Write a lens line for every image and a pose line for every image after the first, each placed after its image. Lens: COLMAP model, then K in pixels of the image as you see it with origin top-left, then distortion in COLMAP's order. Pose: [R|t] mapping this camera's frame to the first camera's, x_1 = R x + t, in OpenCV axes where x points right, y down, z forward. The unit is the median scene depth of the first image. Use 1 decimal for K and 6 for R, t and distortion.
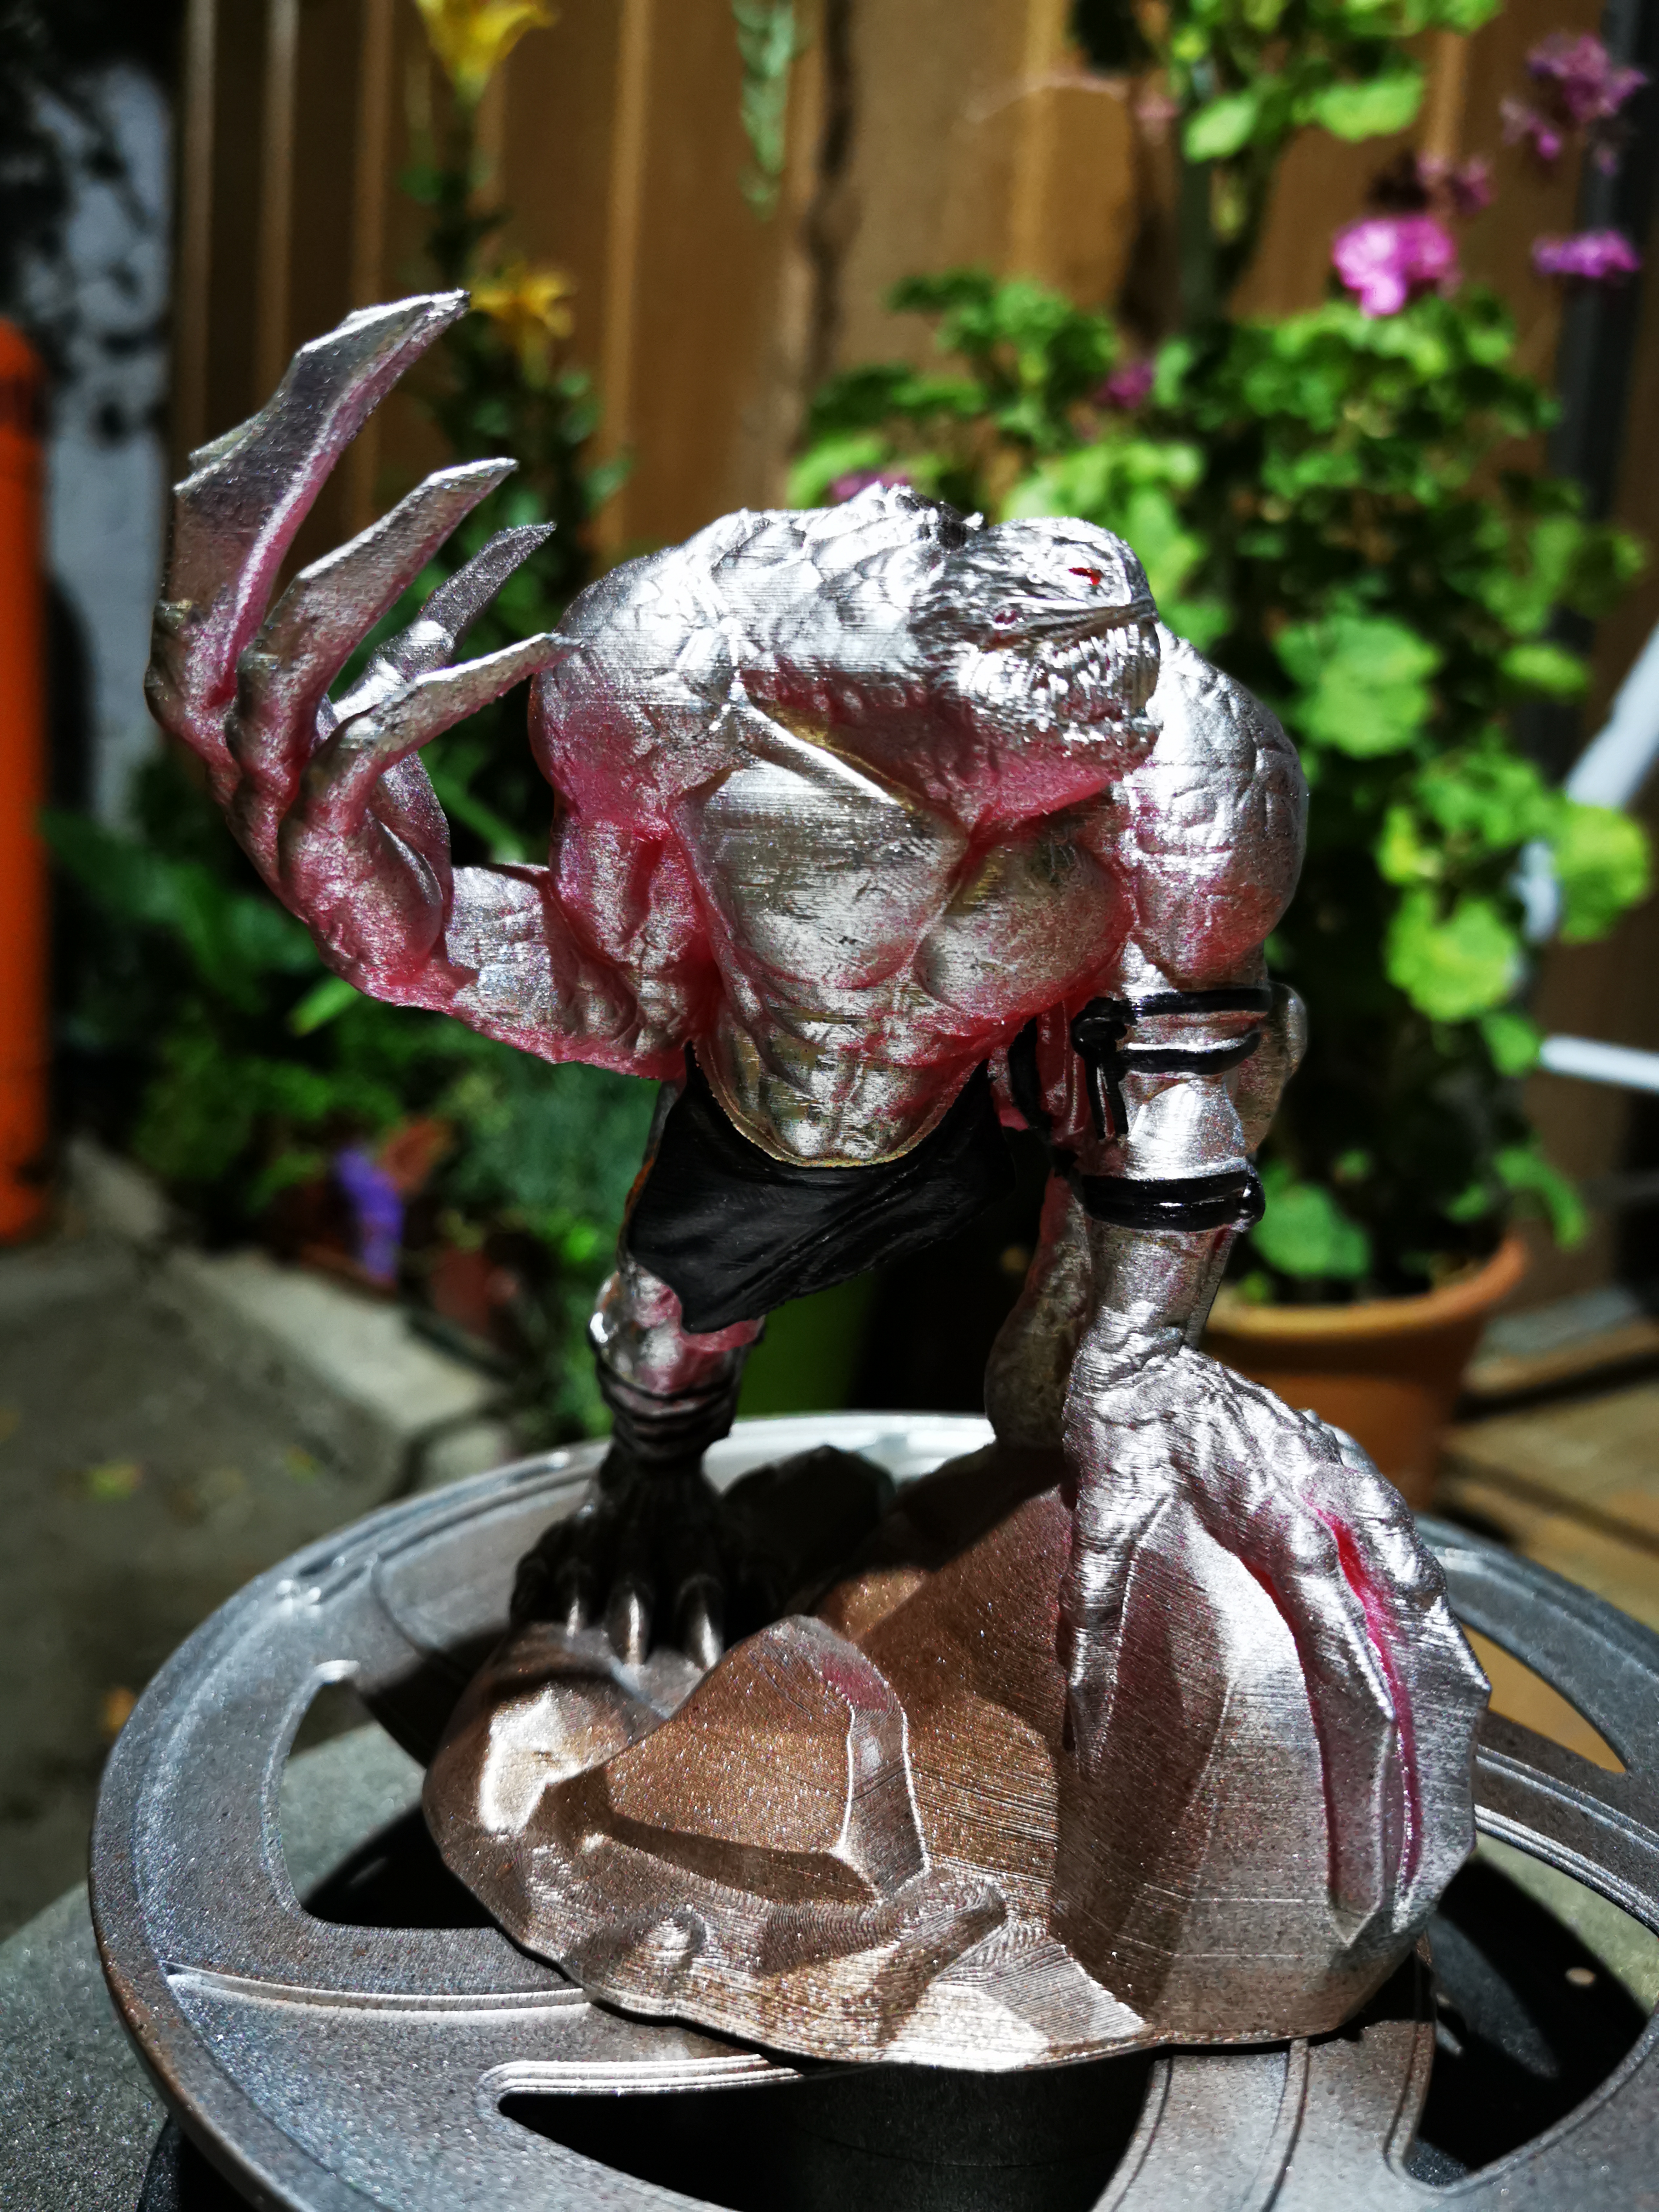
lens RADIAL K [[1721.1, 0, 829.2], [0, 1721.1, 1134.4], [0, 0, 1]] dist [-0.002187, -0.001448]
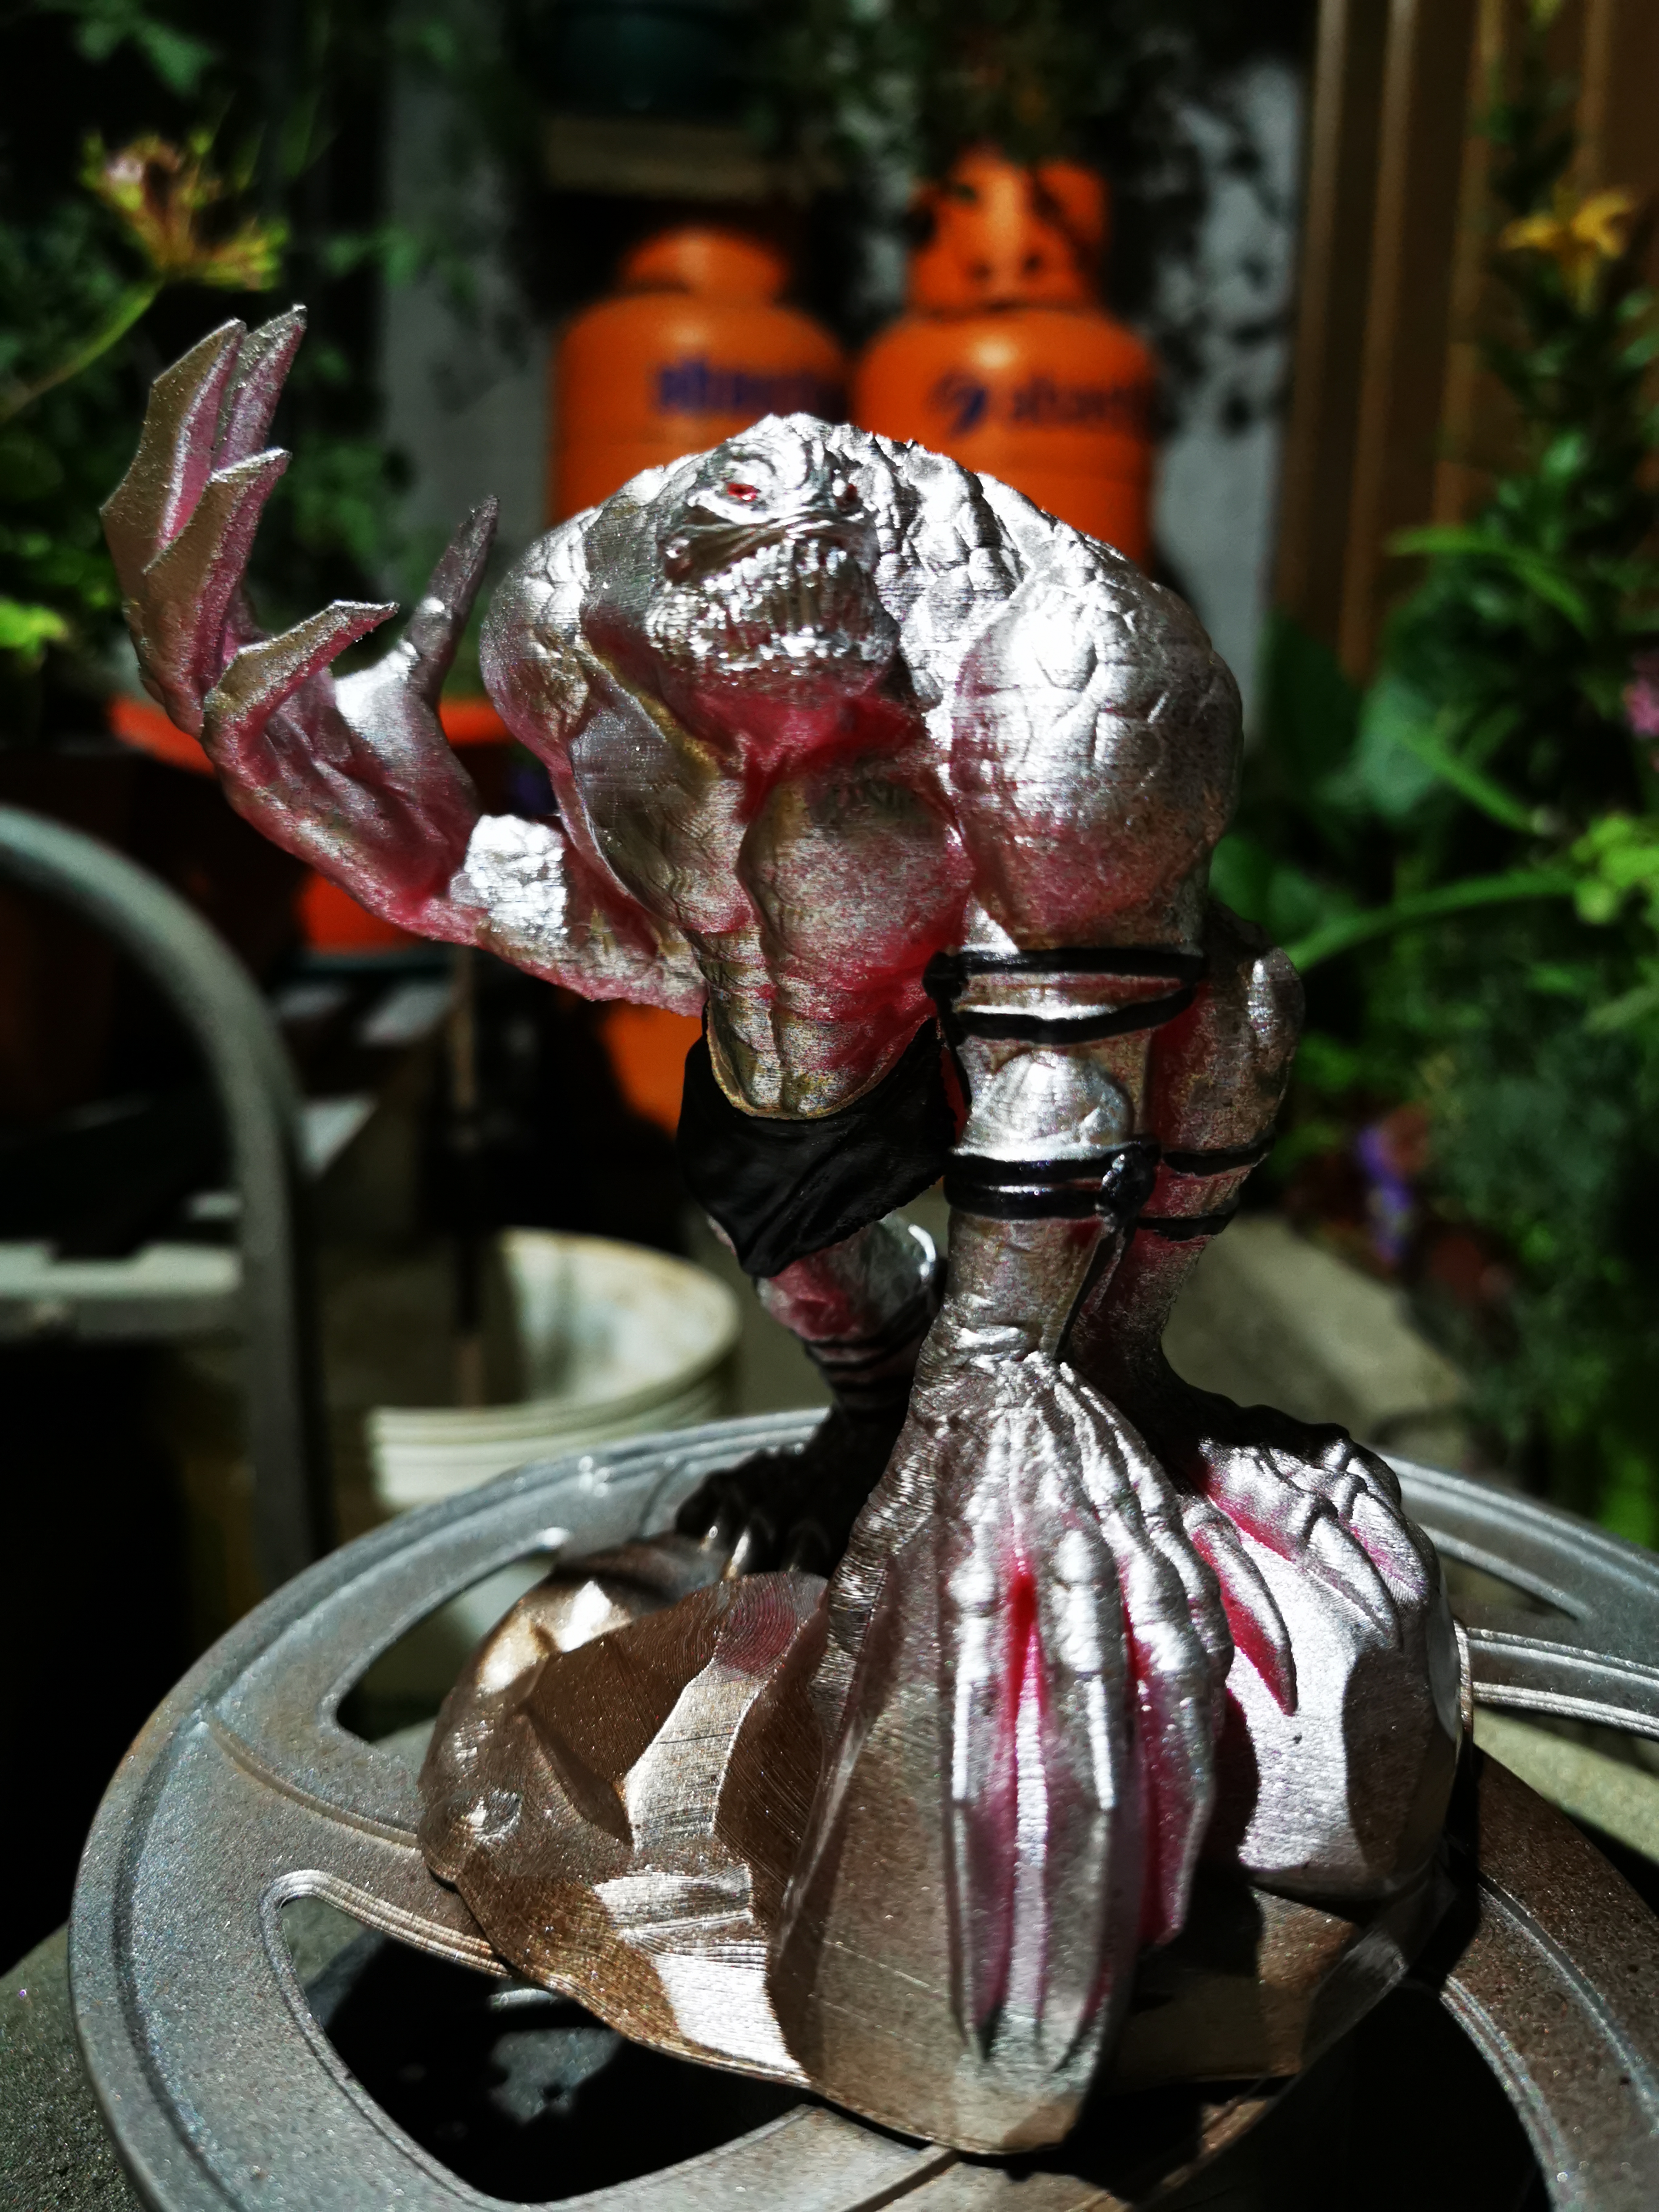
lens RADIAL K [[1729.4, 0, 829.5], [0, 1729.4, 1106.0], [0, 0, 1]] dist [-0.003785, -0.003536]
pose [[0.827419, 0.084236, -0.555231, 0.608392], [-0.084753, 0.996093, 0.024818, -0.015680], [0.555152, 0.026522, 0.831326, 0.205043]]
